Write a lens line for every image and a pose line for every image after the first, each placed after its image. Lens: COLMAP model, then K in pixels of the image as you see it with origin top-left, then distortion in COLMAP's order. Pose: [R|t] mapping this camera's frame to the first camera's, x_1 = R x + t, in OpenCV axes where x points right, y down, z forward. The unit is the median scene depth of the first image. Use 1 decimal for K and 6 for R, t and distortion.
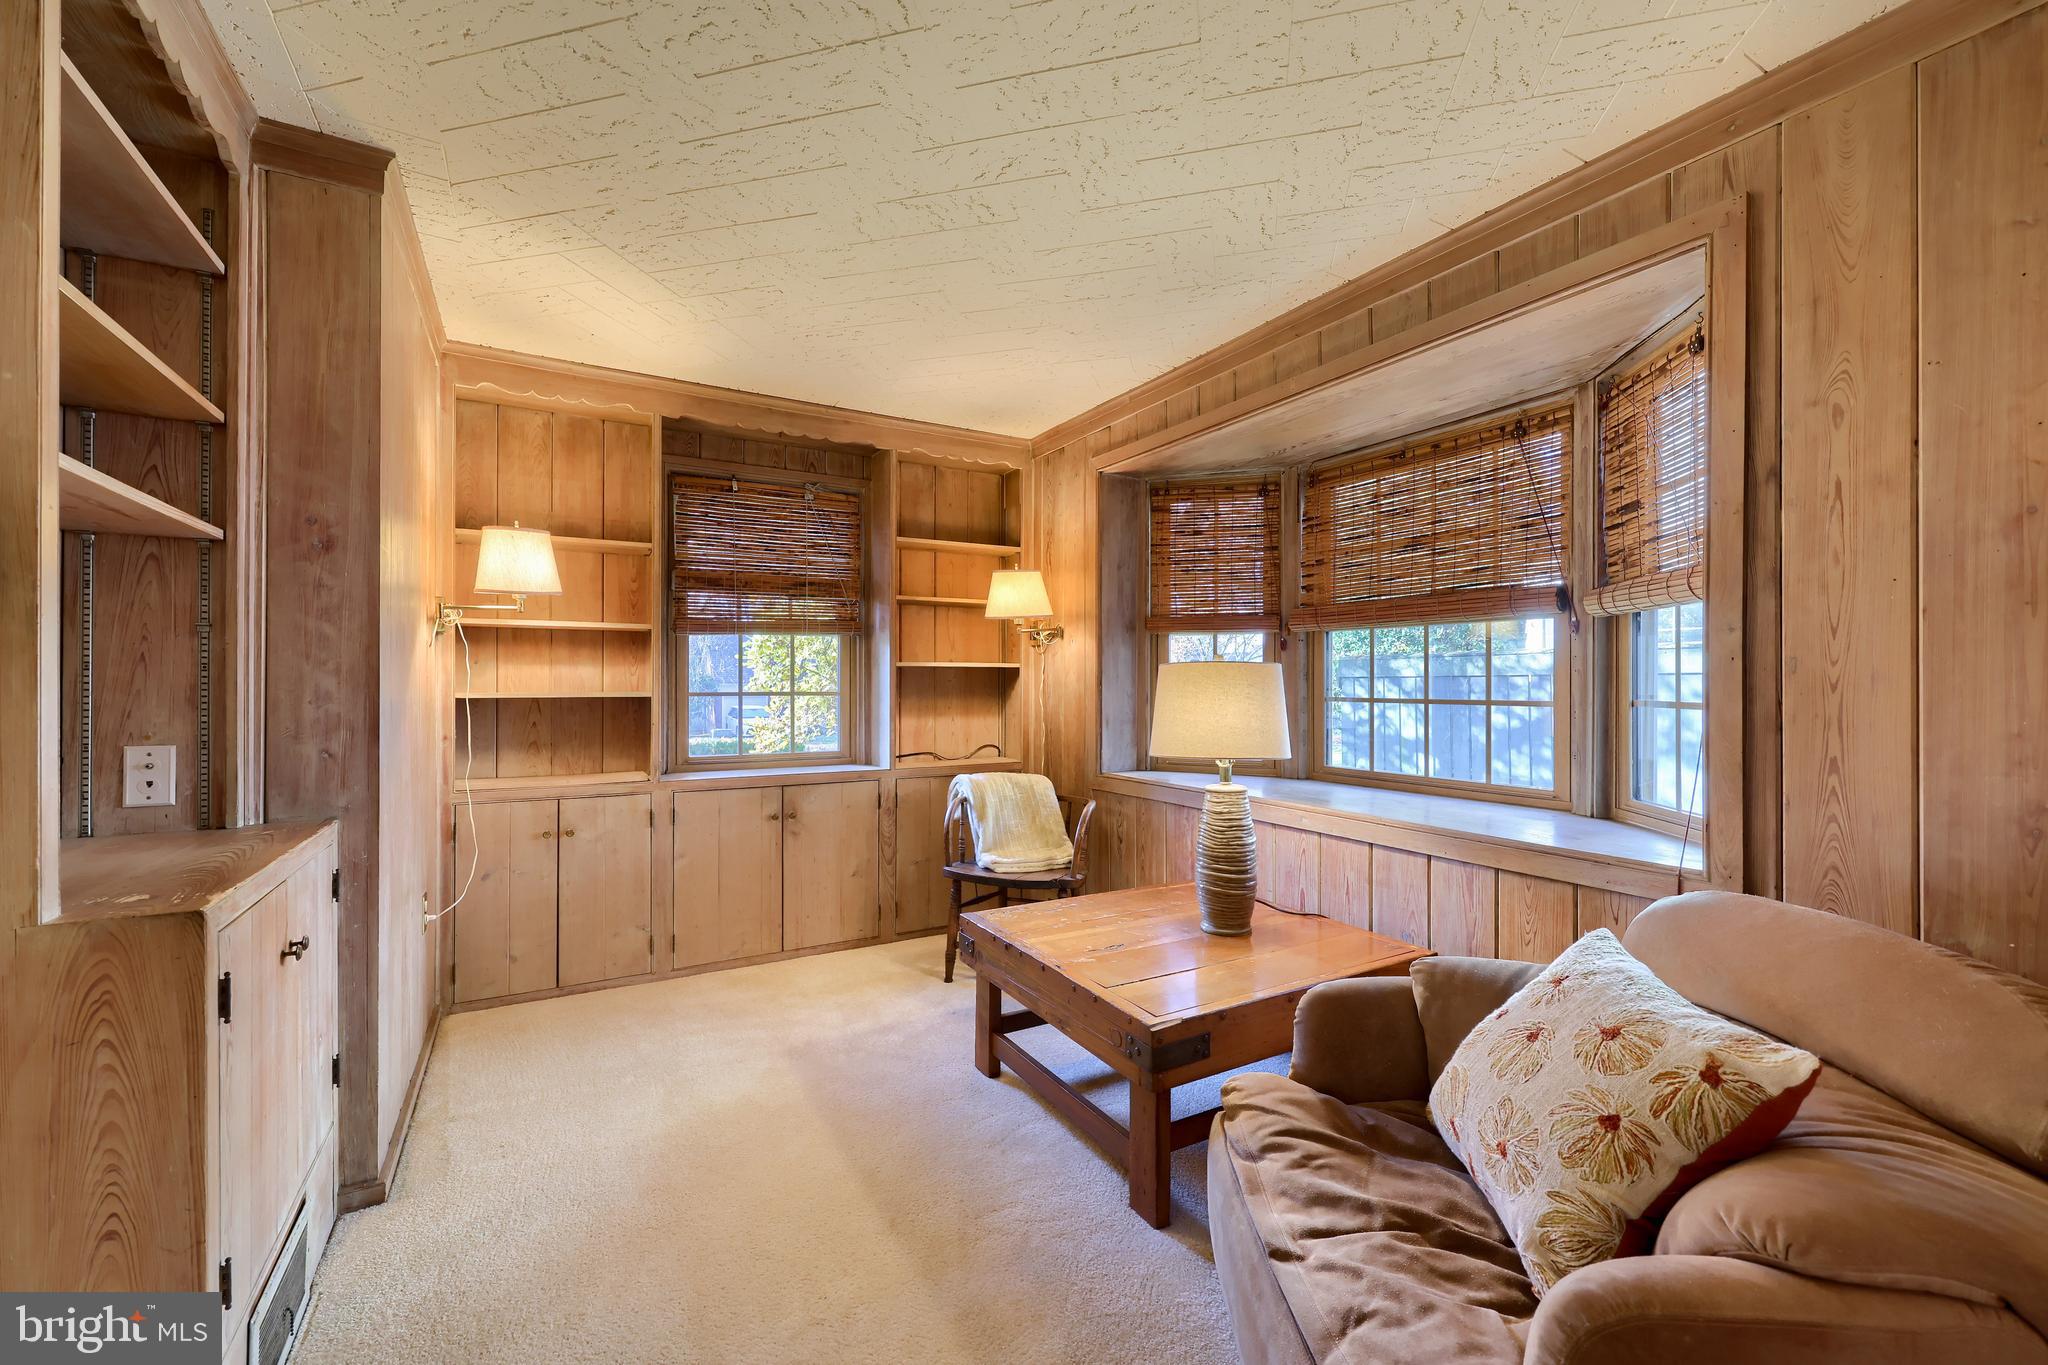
lens RADIAL K [[826.9, 0, 1032.3], [0, 826.9, 683.8], [0, 0, 1]] dist [-0.004431, 0.000774]
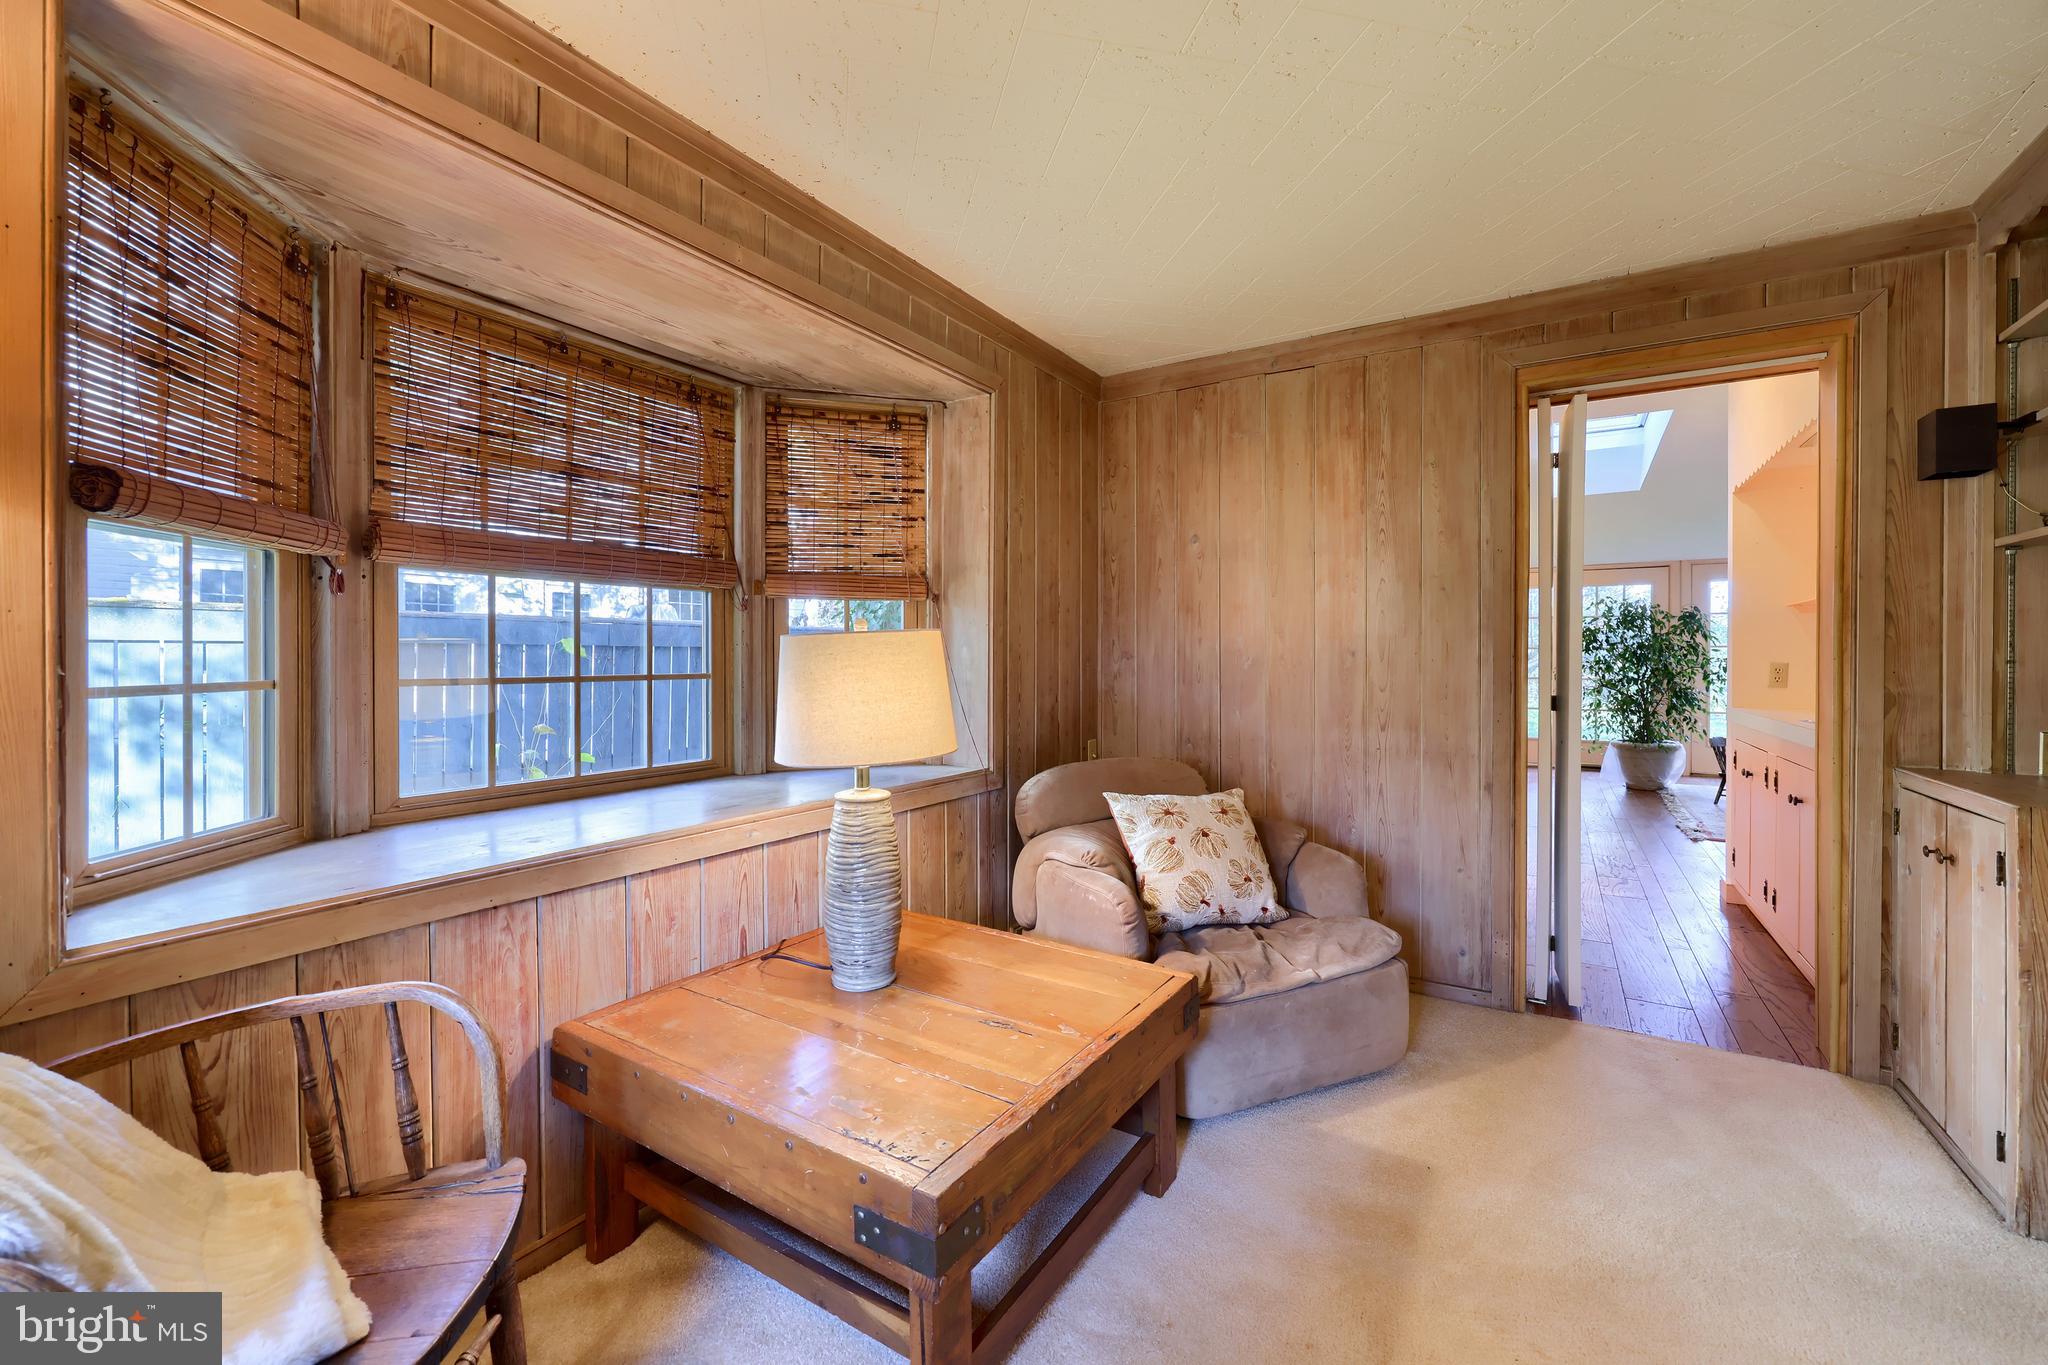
lens RADIAL K [[826.9, 0, 1029.0], [0, 826.9, 661.5], [0, 0, 1]] dist [-0.004431, 0.000774]
pose [[-0.464959, -0.010944, 0.885265, -0.403359], [-0.002929, 0.999937, 0.010824, -0.005534], [-0.885328, 0.002440, -0.464961, 0.972805]]
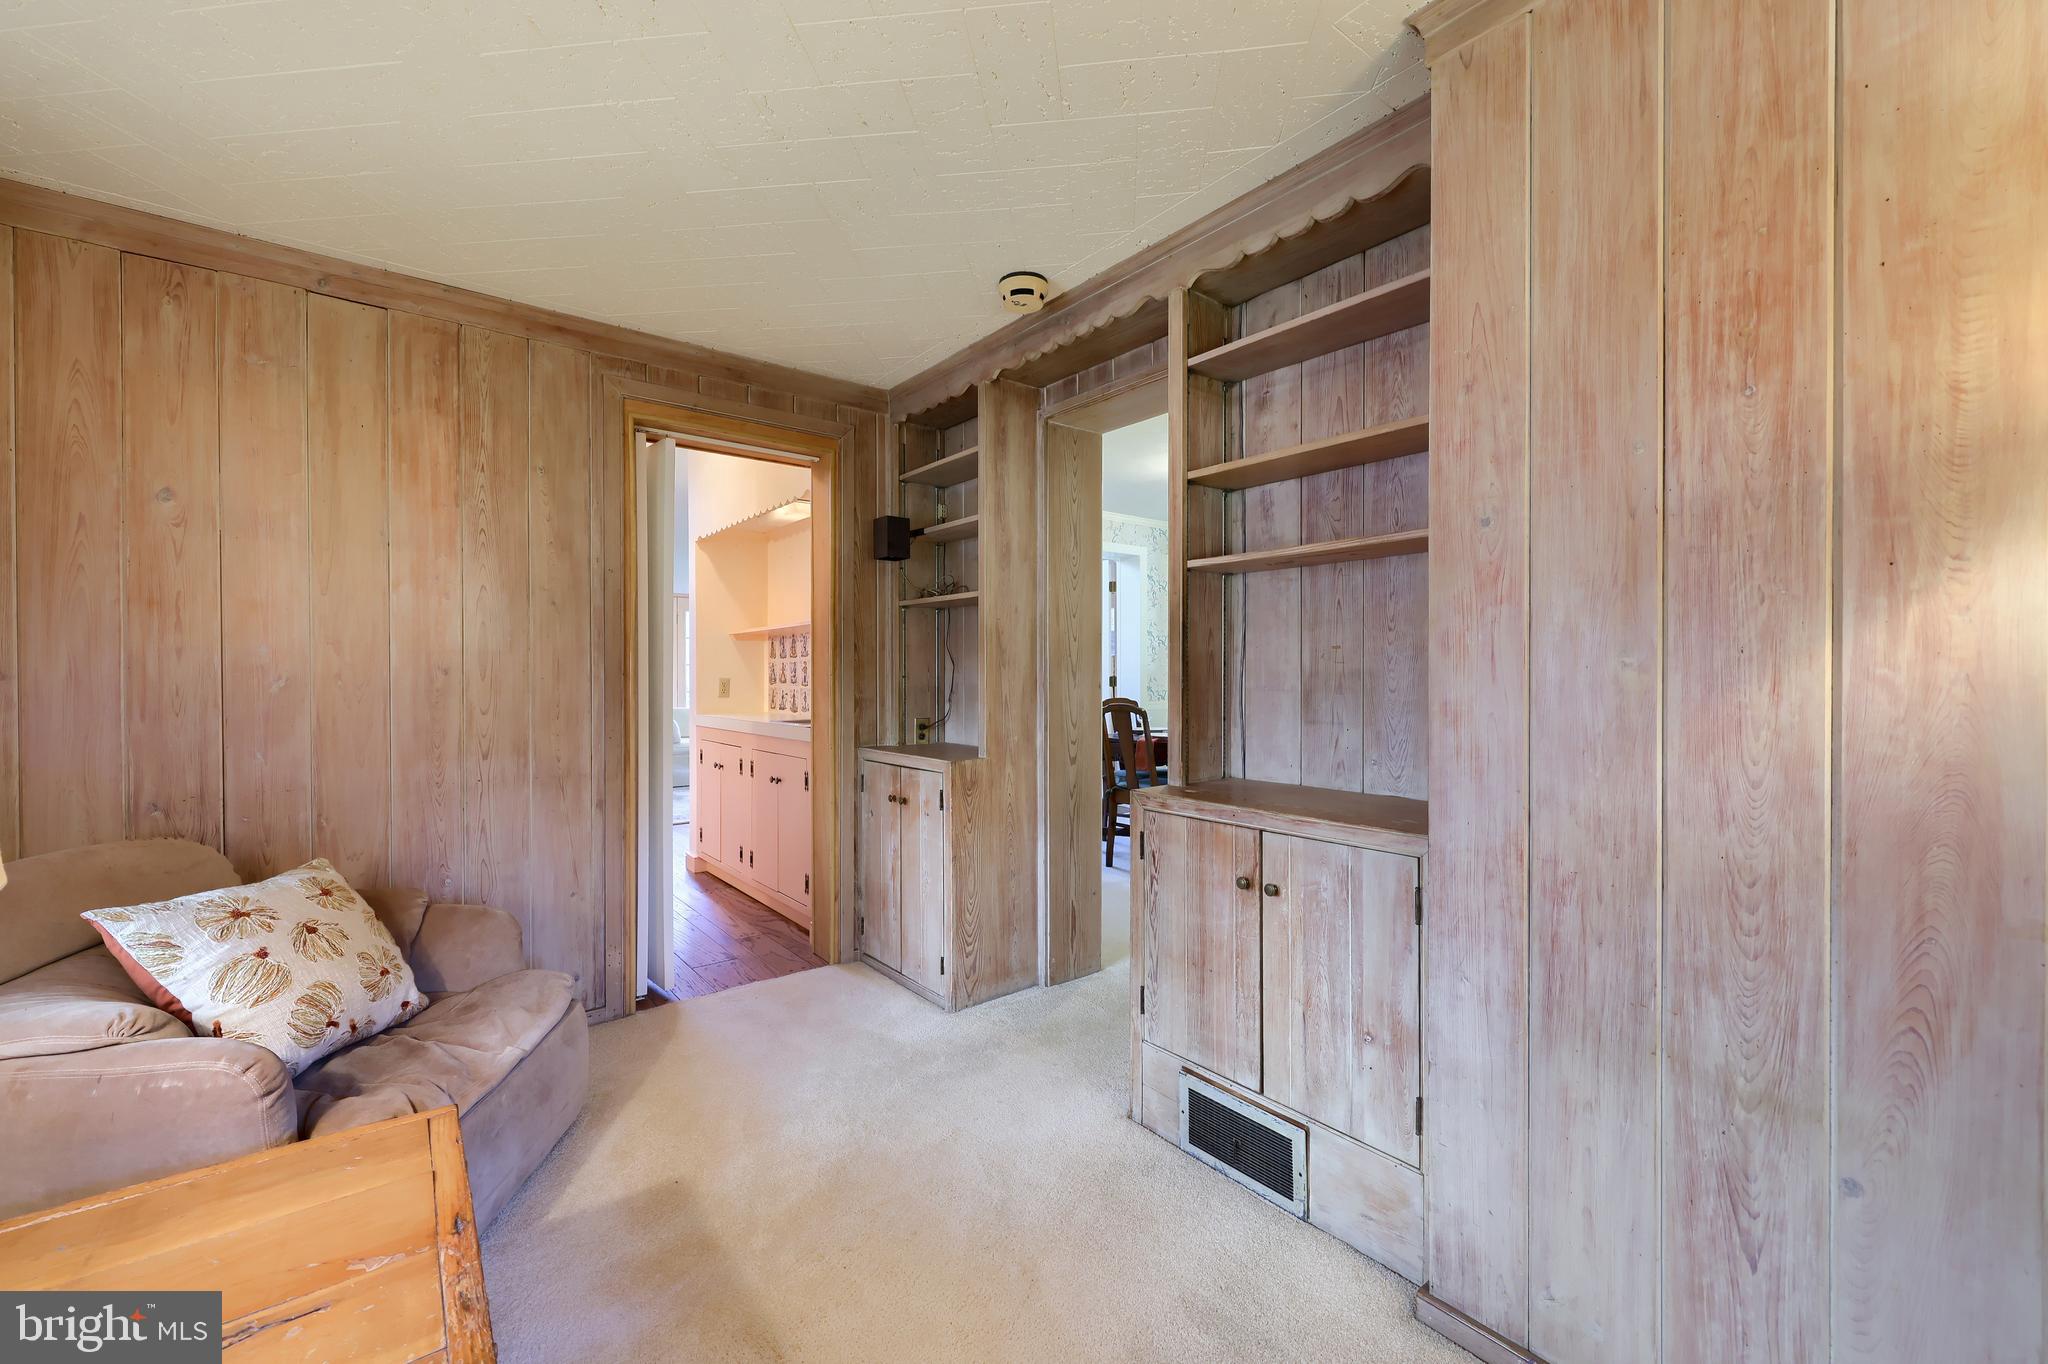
lens RADIAL K [[826.9, 0, 1021.9], [0, 826.9, 675.3], [0, 0, 1]] dist [-0.004431, 0.000774]
pose [[-0.989157, -0.003147, -0.146826, -0.161856], [-0.003660, 0.999988, 0.003222, -0.006090], [0.146814, 0.003724, -0.989157, 1.075352]]
